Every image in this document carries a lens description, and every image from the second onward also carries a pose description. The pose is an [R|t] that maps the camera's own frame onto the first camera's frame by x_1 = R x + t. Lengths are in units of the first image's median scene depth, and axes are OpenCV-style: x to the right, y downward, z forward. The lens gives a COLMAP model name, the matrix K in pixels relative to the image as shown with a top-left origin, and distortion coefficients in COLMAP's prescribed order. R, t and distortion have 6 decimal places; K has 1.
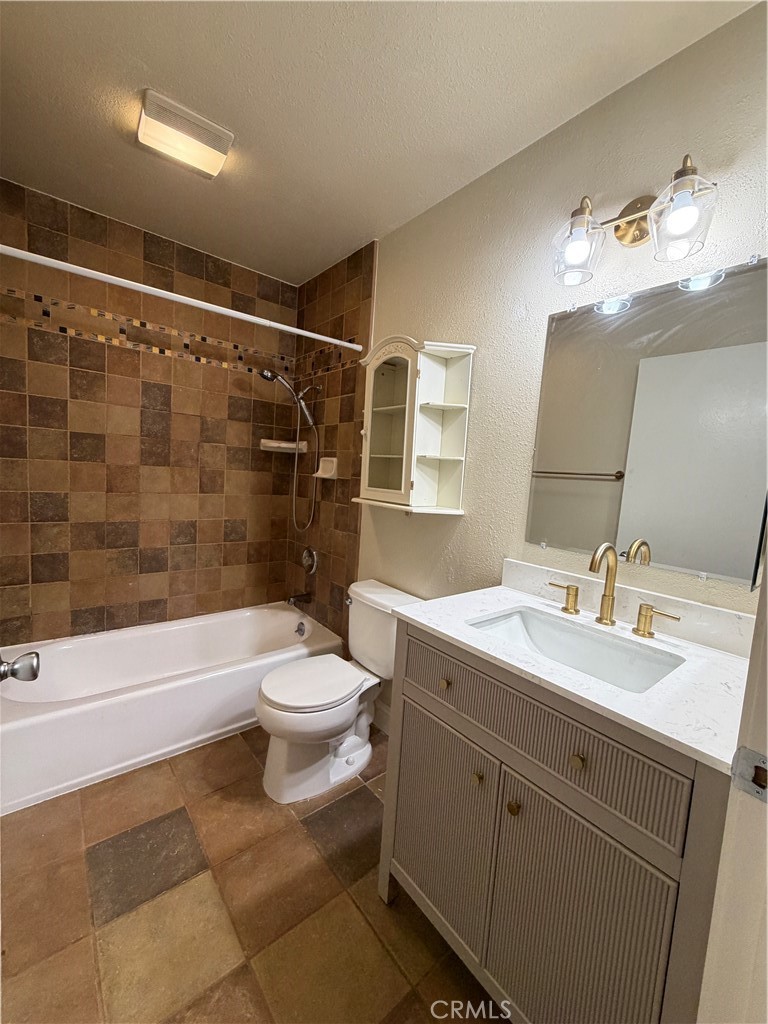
lens RADIAL K [[407.5, 0, 382.4], [0, 407.5, 511.2], [0, 0, 1]] dist [-0.000140, 0.002385]
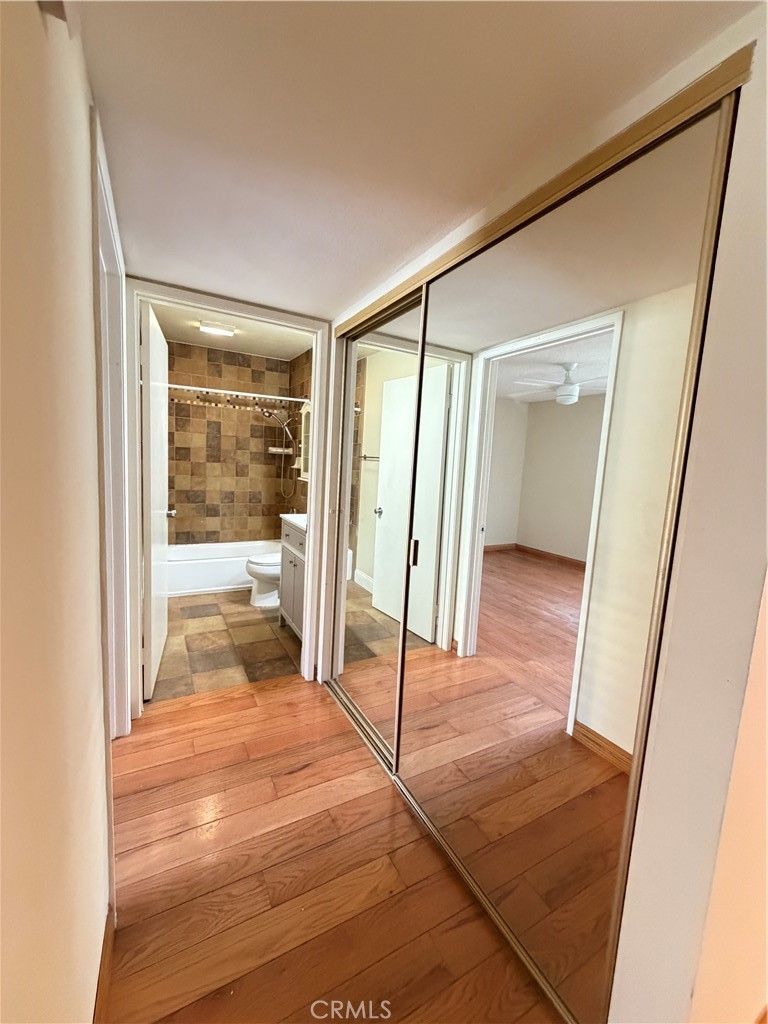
lens RADIAL K [[407.5, 0, 383.7], [0, 407.5, 510.6], [0, 0, 1]] dist [-0.000140, 0.002385]
pose [[0.983820, 0.013542, -0.178647, 0.599841], [-0.010701, 0.999801, 0.016857, 0.078356], [0.178840, -0.014673, 0.983769, -0.785601]]
